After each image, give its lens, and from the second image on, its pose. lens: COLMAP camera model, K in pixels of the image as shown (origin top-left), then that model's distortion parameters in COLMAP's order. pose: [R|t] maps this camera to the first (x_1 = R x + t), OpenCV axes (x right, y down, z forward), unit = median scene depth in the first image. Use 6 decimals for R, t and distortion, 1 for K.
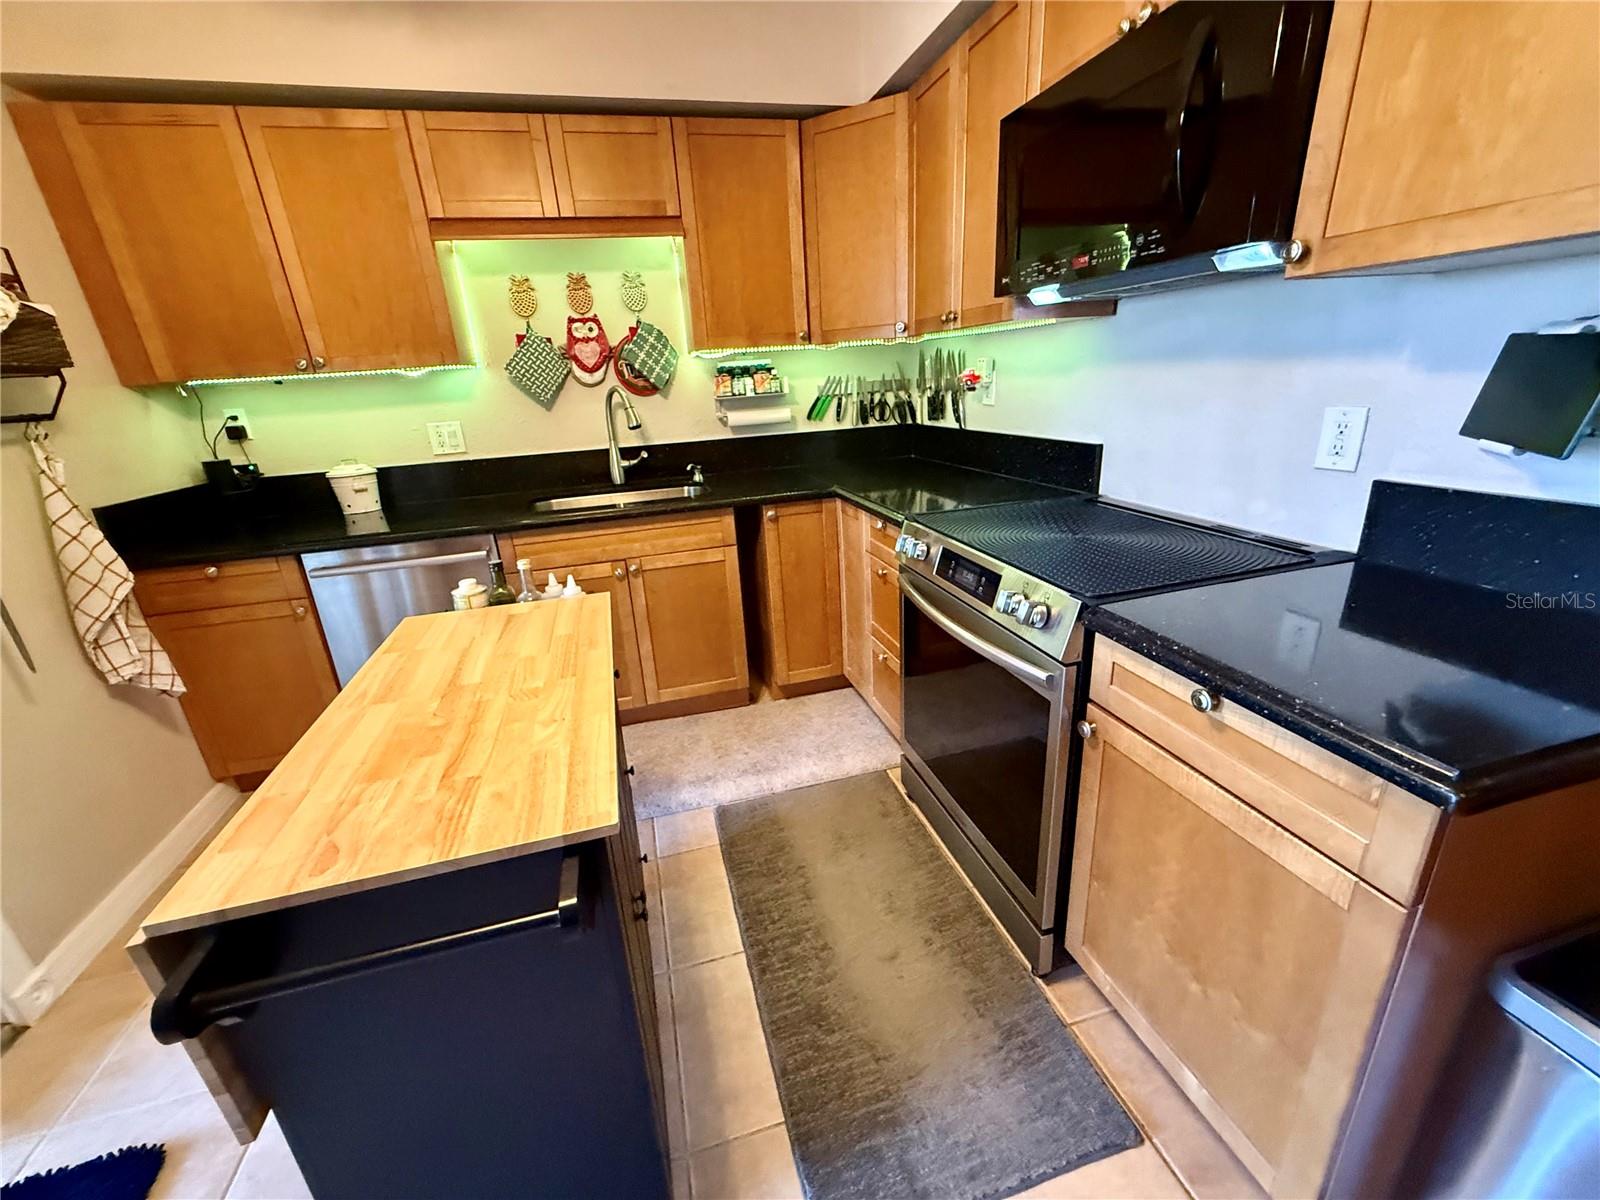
lens RADIAL K [[639.1, 0, 794.8], [0, 639.1, 600.9], [0, 0, 1]] dist [0.001444, -0.000352]
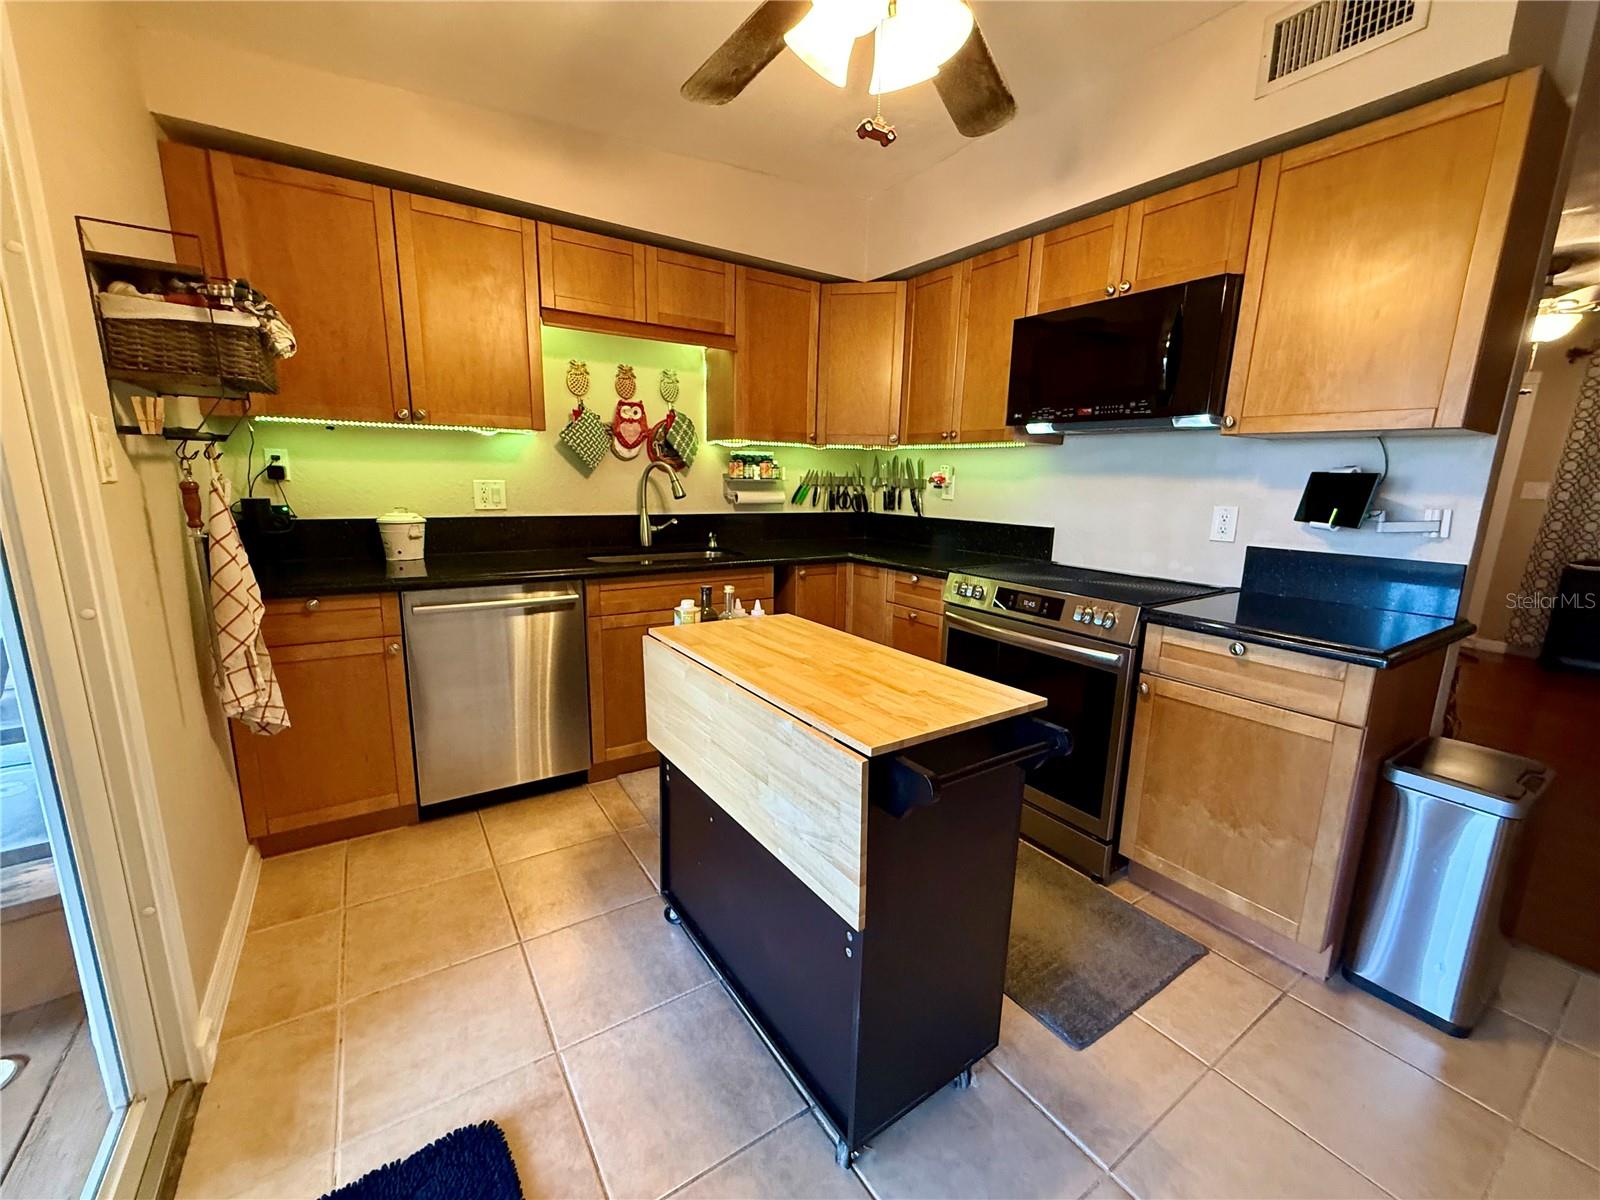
lens RADIAL K [[639.1, 0, 793.9], [0, 639.1, 601.8], [0, 0, 1]] dist [0.001444, -0.000352]
pose [[0.946574, 0.018477, 0.321957, -0.502747], [0.030954, 0.988542, -0.147740, 0.110056], [-0.320998, 0.149813, 0.935156, -0.140977]]
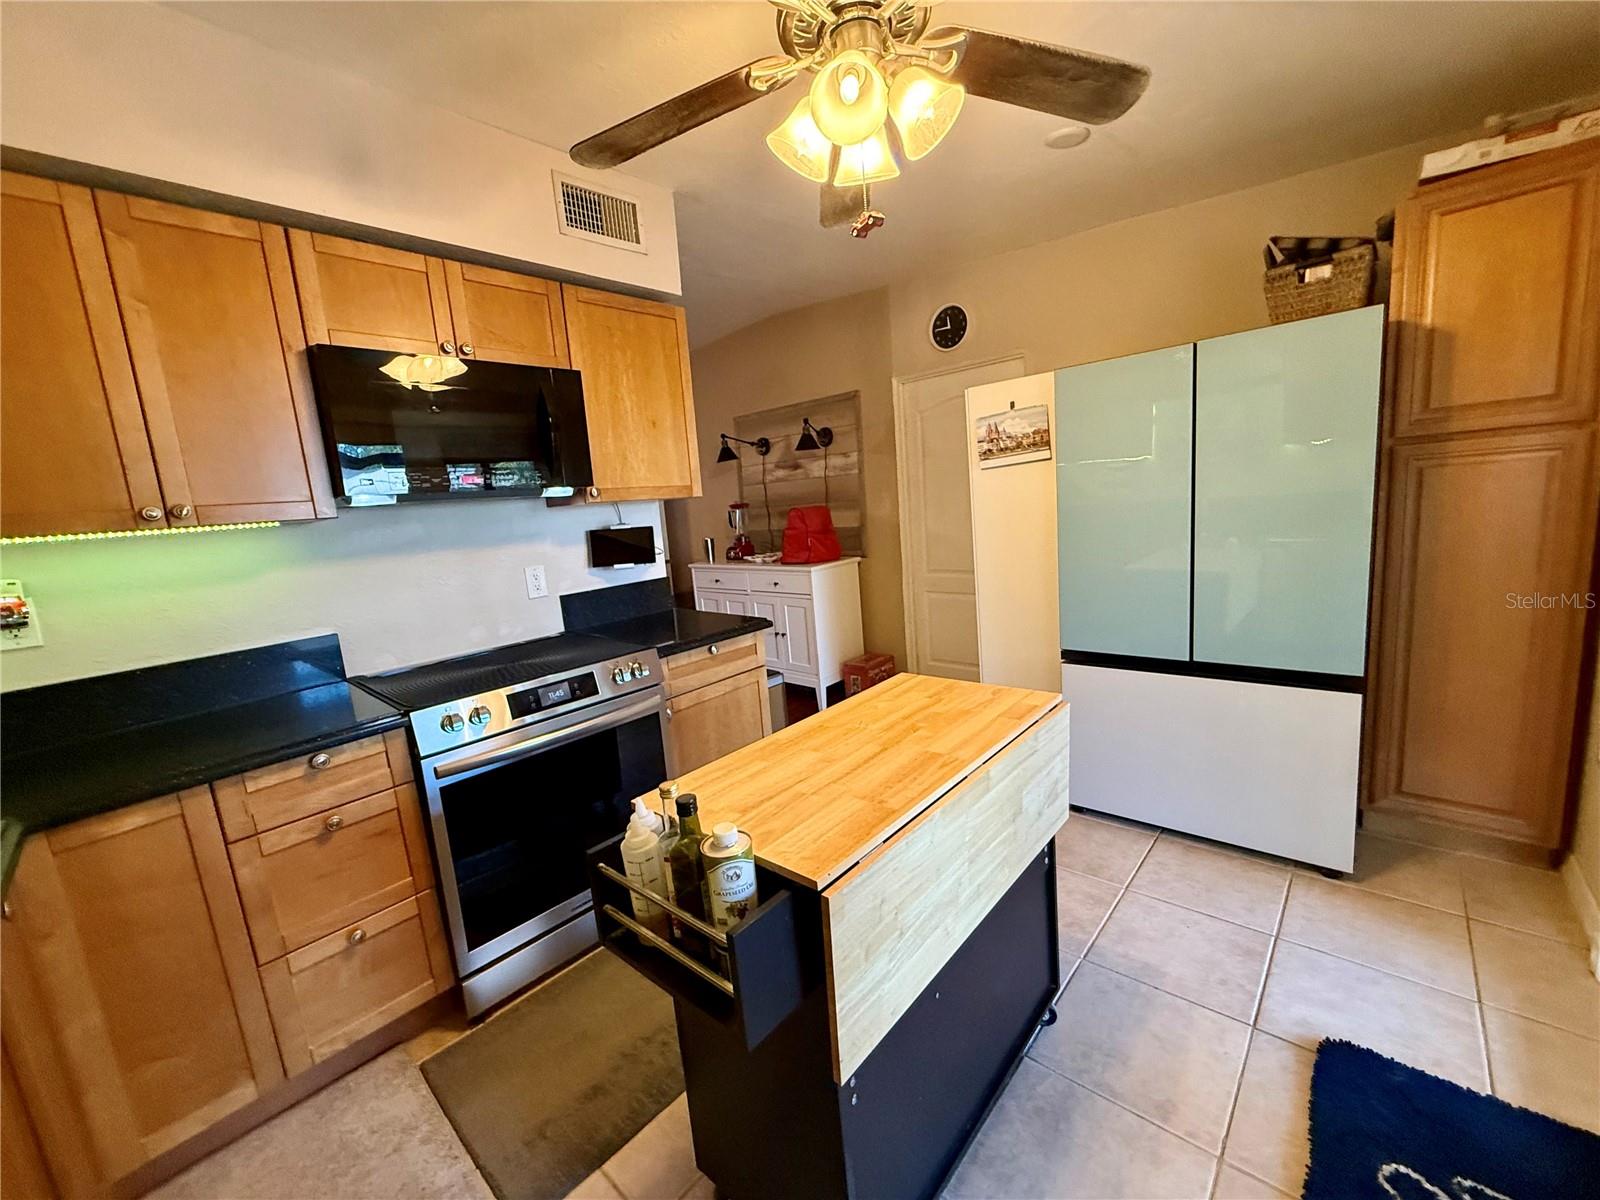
lens RADIAL K [[639.1, 0, 798.1], [0, 639.1, 600.9], [0, 0, 1]] dist [0.001444, -0.000352]
pose [[-0.525134, -0.030235, 0.850482, -0.751736], [0.390646, 0.879294, 0.272465, -0.256496], [-0.756062, 0.475318, -0.449936, 0.790483]]
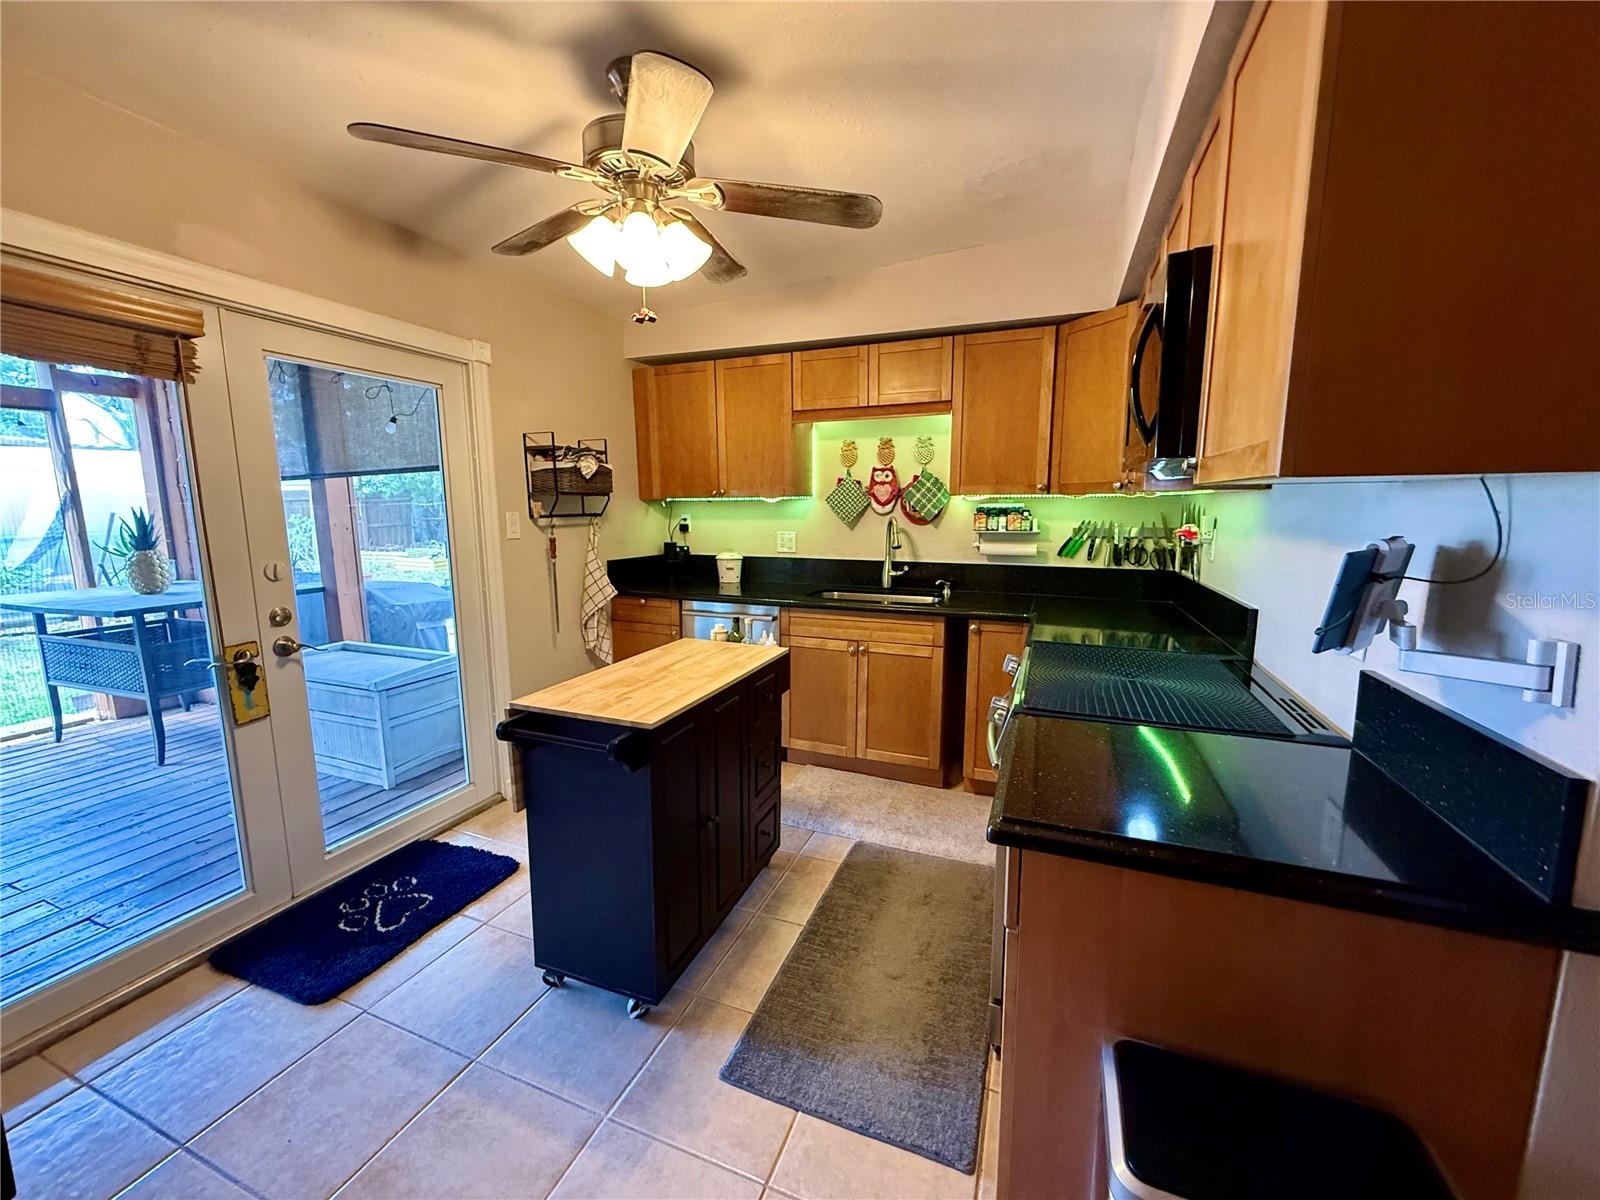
lens RADIAL K [[639.1, 0, 796.9], [0, 639.1, 601.4], [0, 0, 1]] dist [0.001444, -0.000352]
pose [[0.798098, 0.147062, -0.584305, 0.445627], [-0.245158, 0.965113, -0.091953, 0.010478], [0.550397, 0.216634, 0.806308, -0.187468]]
